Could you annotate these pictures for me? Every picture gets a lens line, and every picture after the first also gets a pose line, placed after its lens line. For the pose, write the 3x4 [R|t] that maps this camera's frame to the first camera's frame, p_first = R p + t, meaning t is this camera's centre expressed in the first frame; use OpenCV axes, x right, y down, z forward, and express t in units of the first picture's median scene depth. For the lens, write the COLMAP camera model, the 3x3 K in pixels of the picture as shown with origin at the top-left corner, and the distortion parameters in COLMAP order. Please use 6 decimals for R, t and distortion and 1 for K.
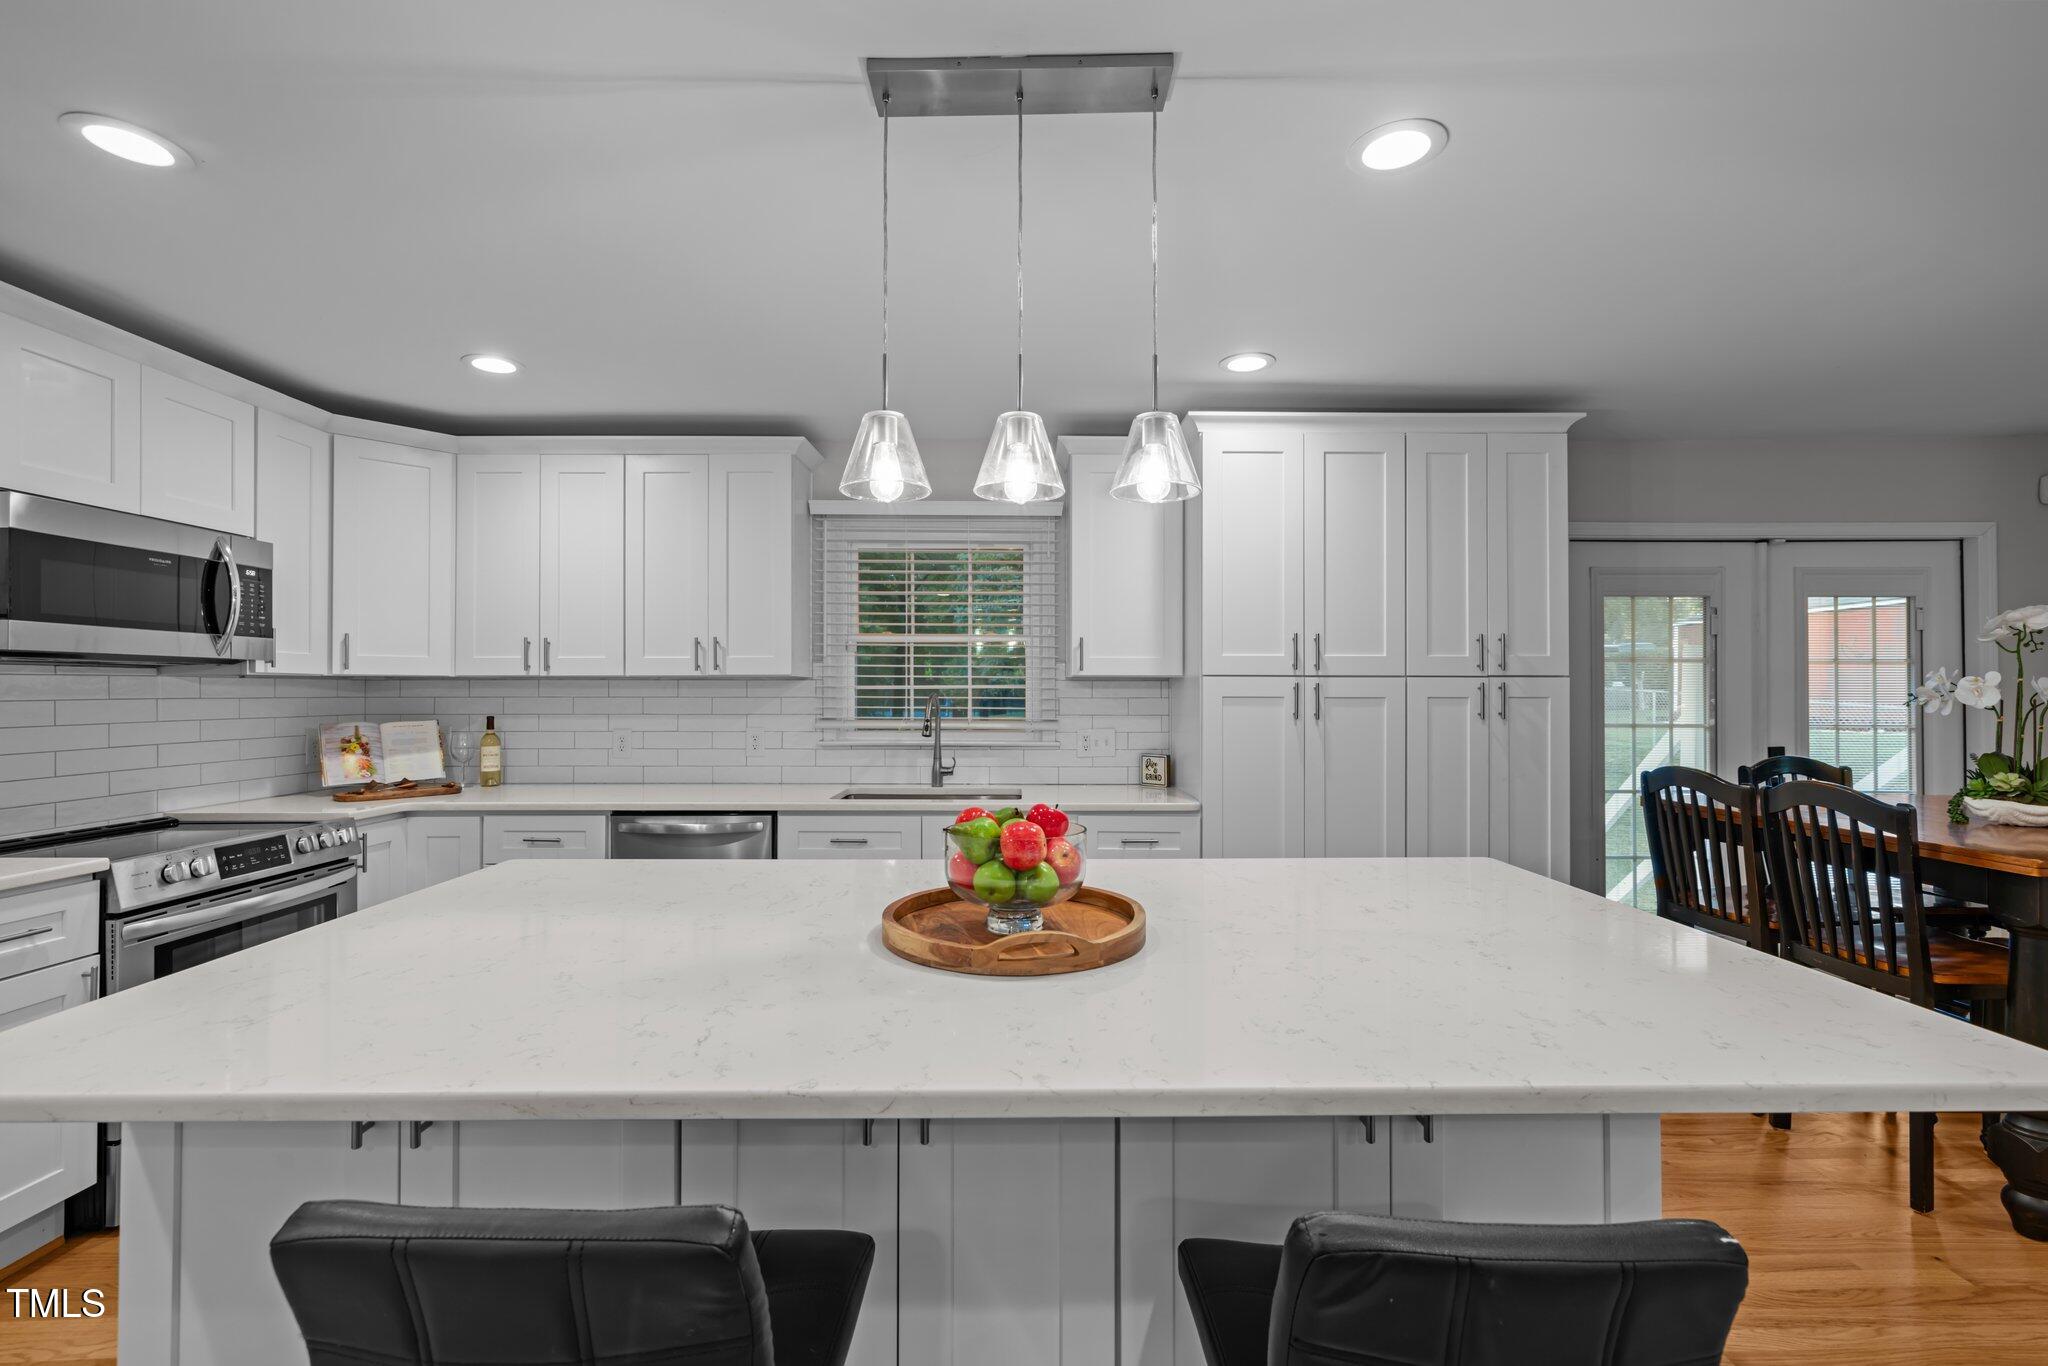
lens RADIAL K [[853.3, 0, 1022.1], [0, 853.3, 684.0], [0, 0, 1]] dist [0.001914, -0.000147]
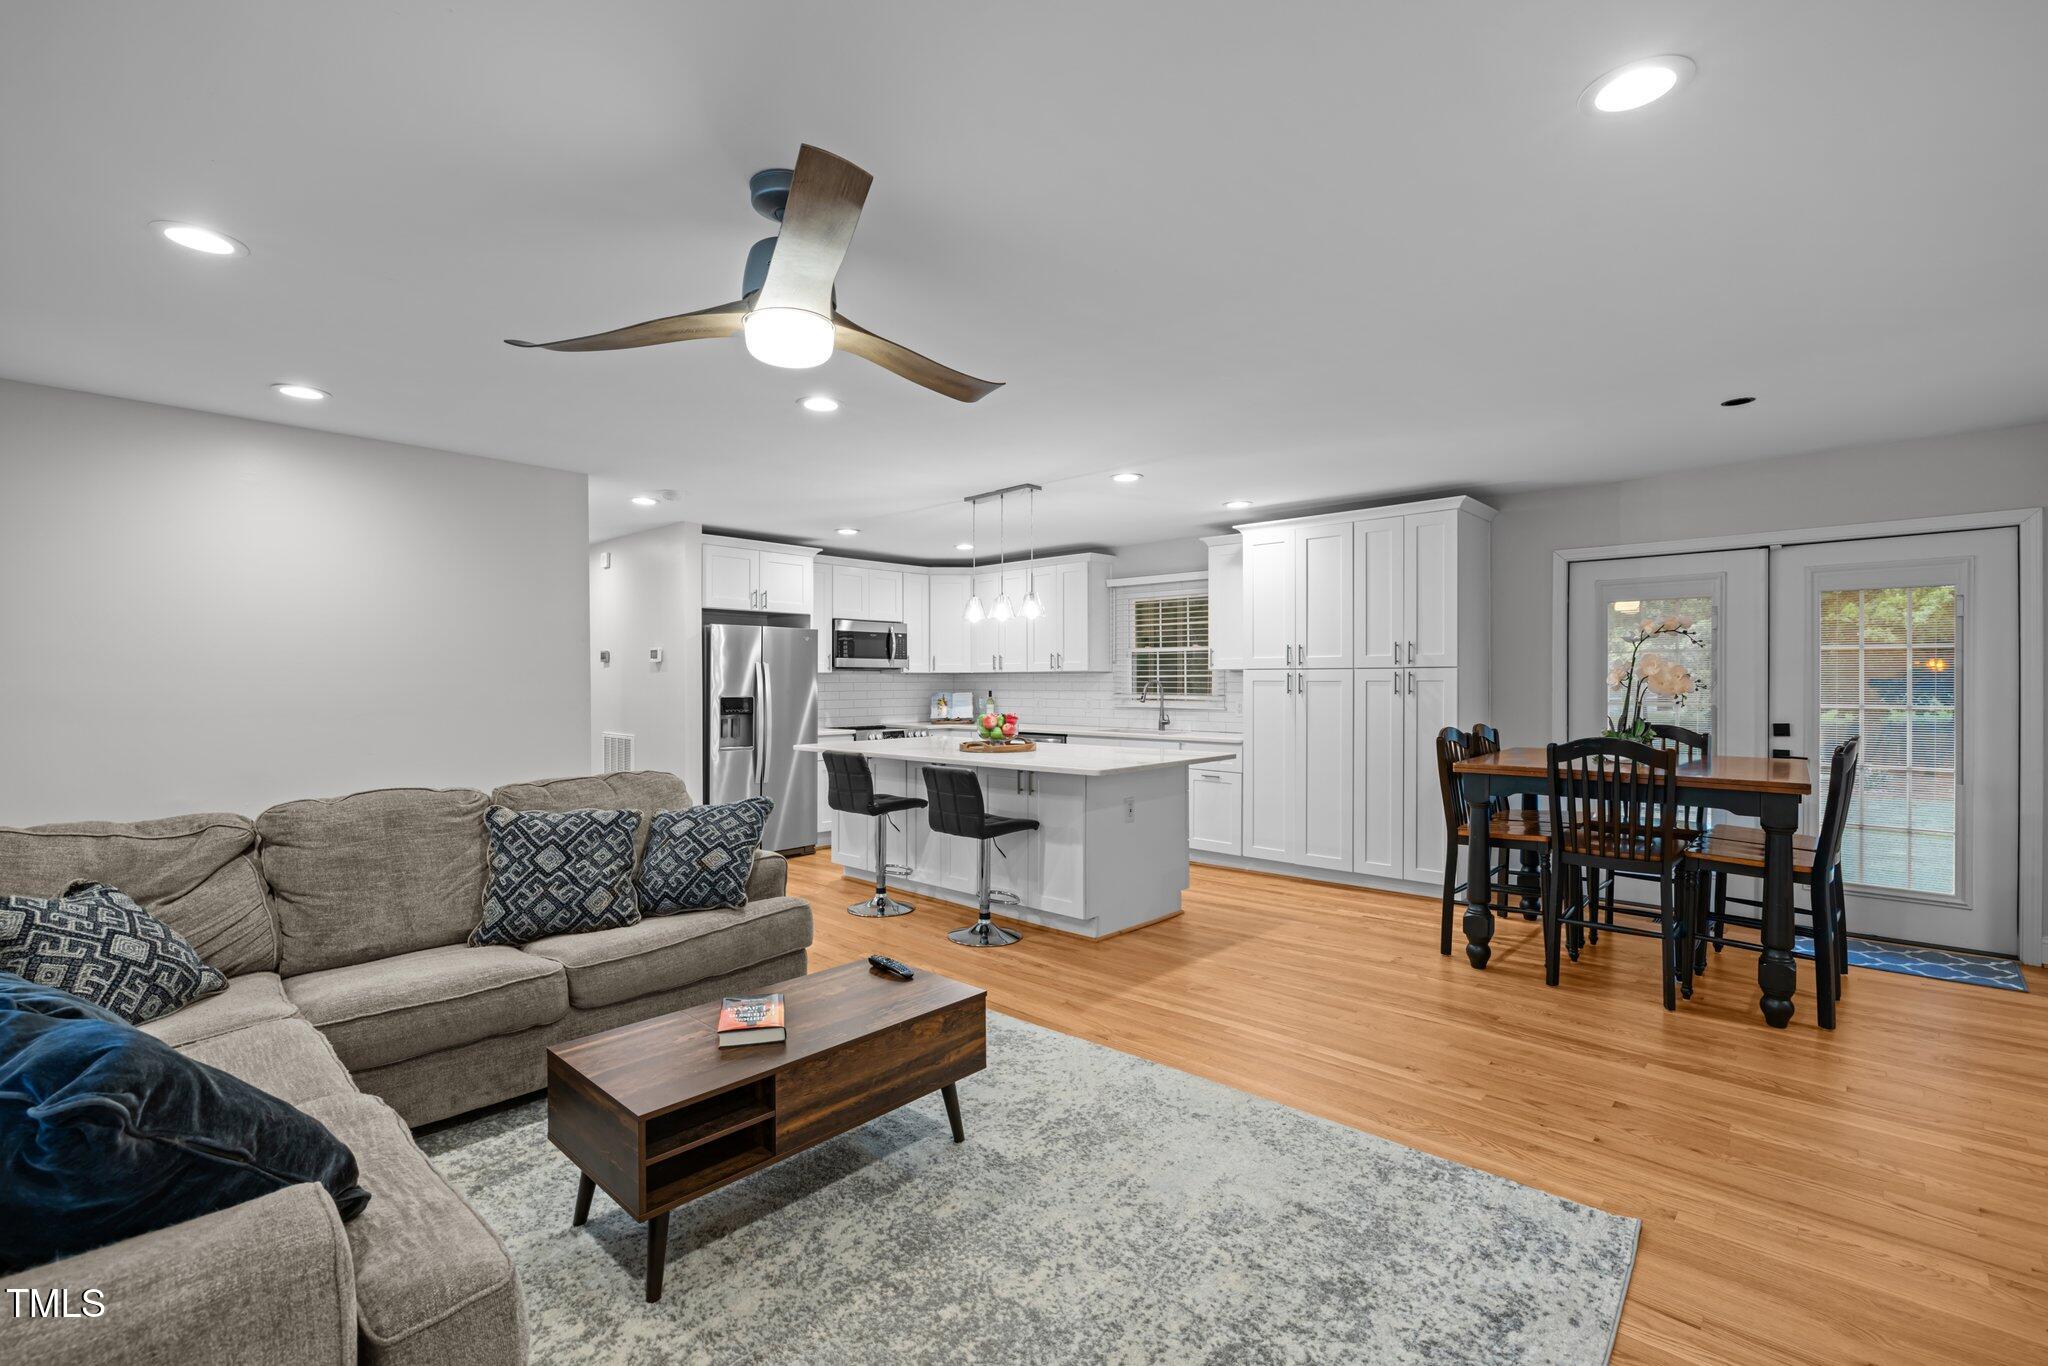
lens RADIAL K [[899.1, 0, 1023.4], [0, 899.1, 683.2], [0, 0, 1]] dist [-0.006809, 0.001563]
pose [[0.728555, -0.000160, -0.684987, 1.081139], [0.008089, 0.999932, 0.008370, -0.000214], [0.684939, -0.011639, 0.728507, -0.657560]]
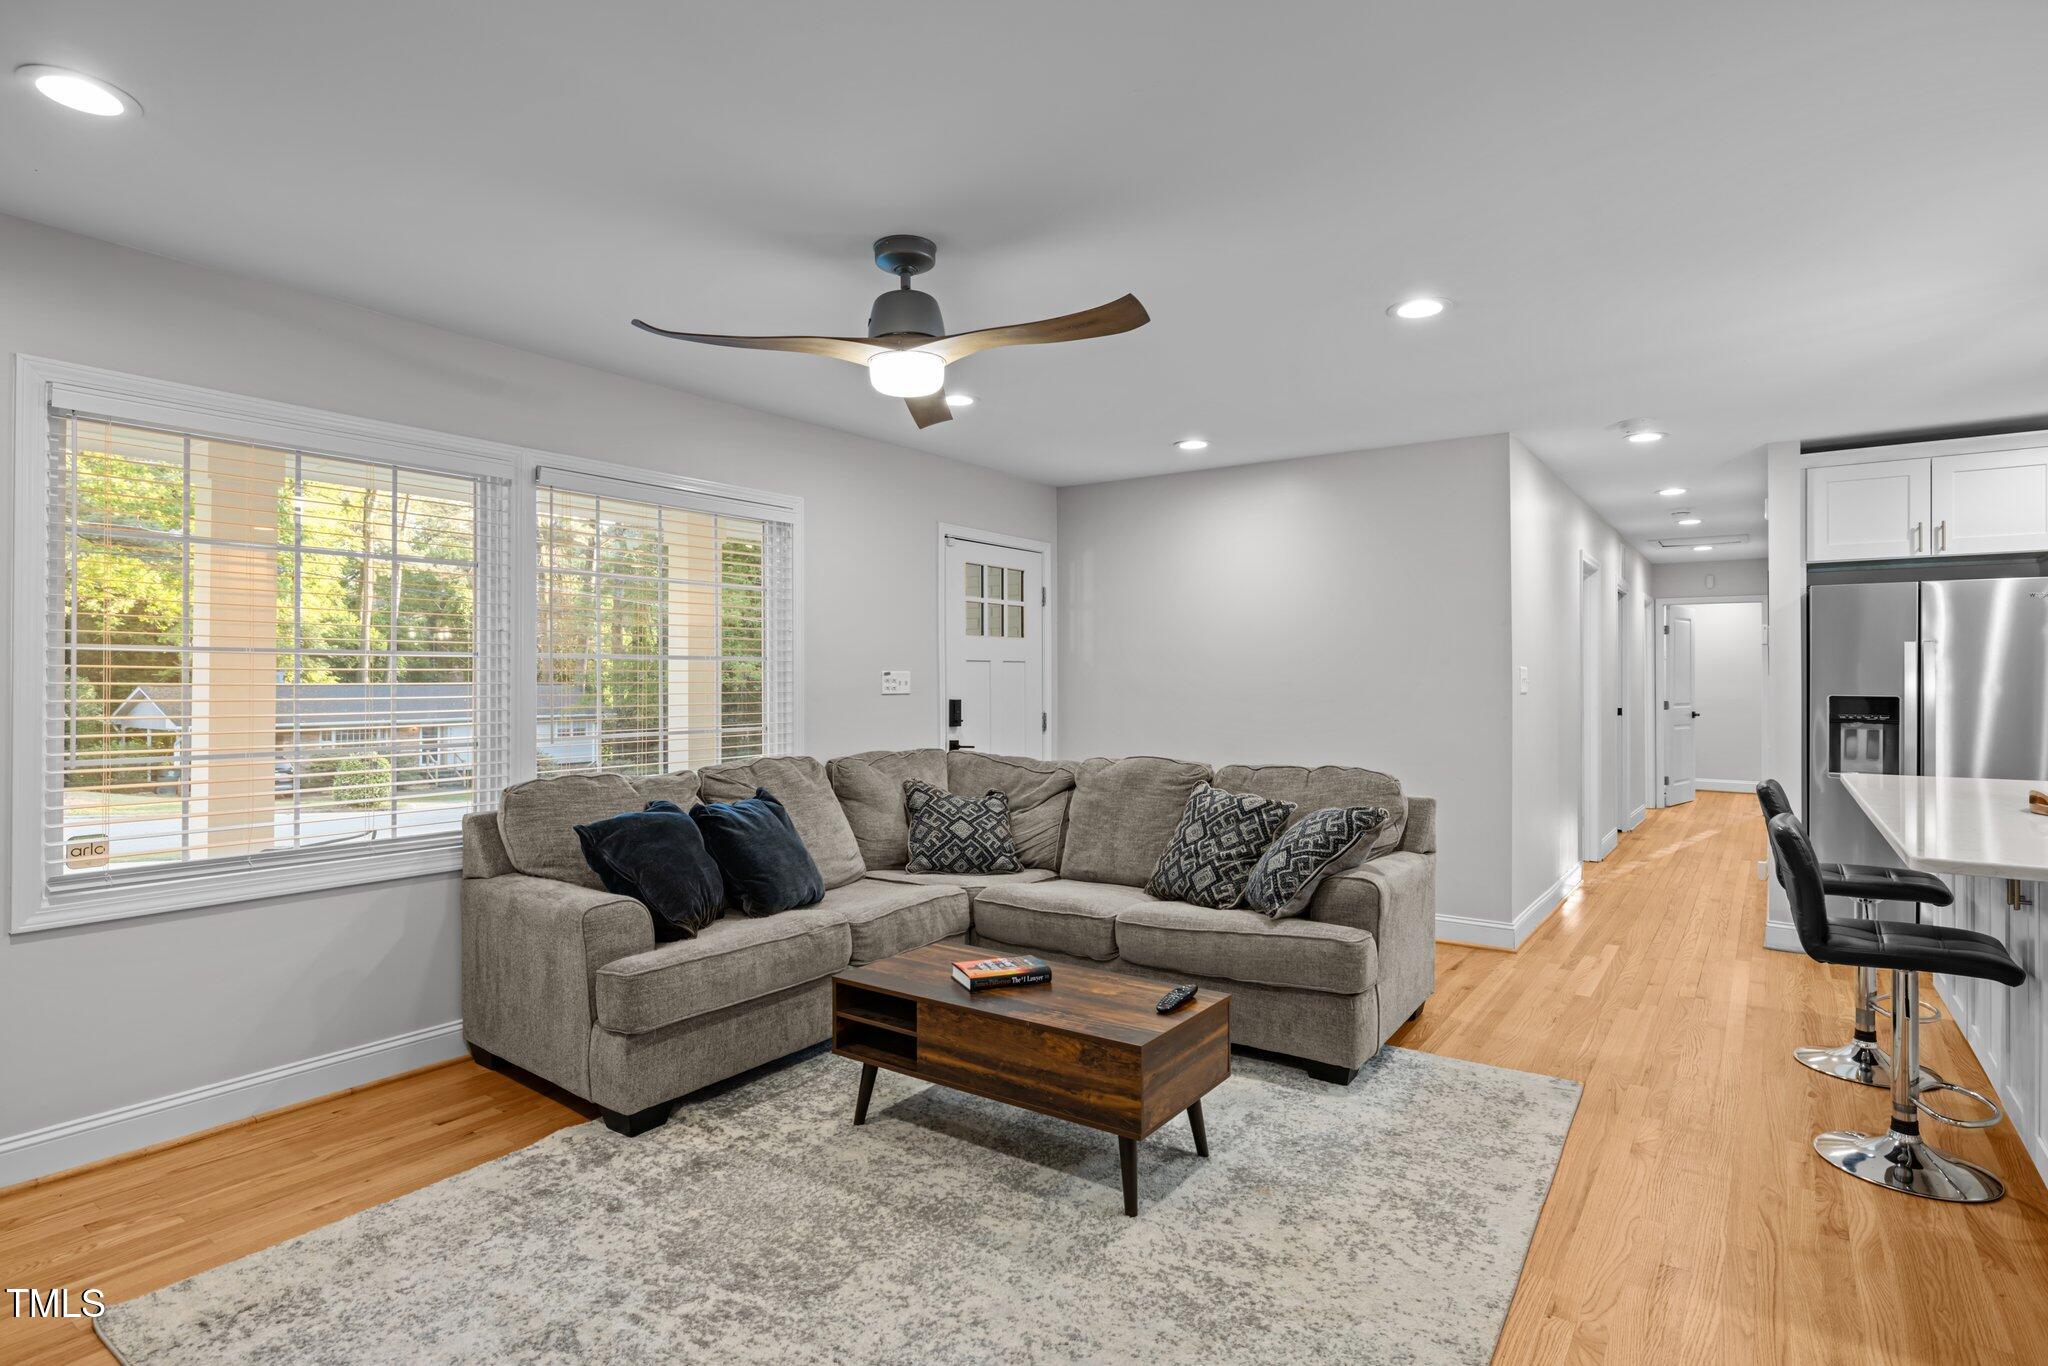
lens RADIAL K [[1053.2, 0, 1011.9], [0, 1053.2, 676.4], [0, 0, 1]] dist [-0.001582, 0.001203]
pose [[-0.591032, -0.003382, -0.806641, 1.169807], [0.006884, 0.999934, -0.009237, 0.018561], [0.806619, -0.011013, -0.590969, 0.206256]]
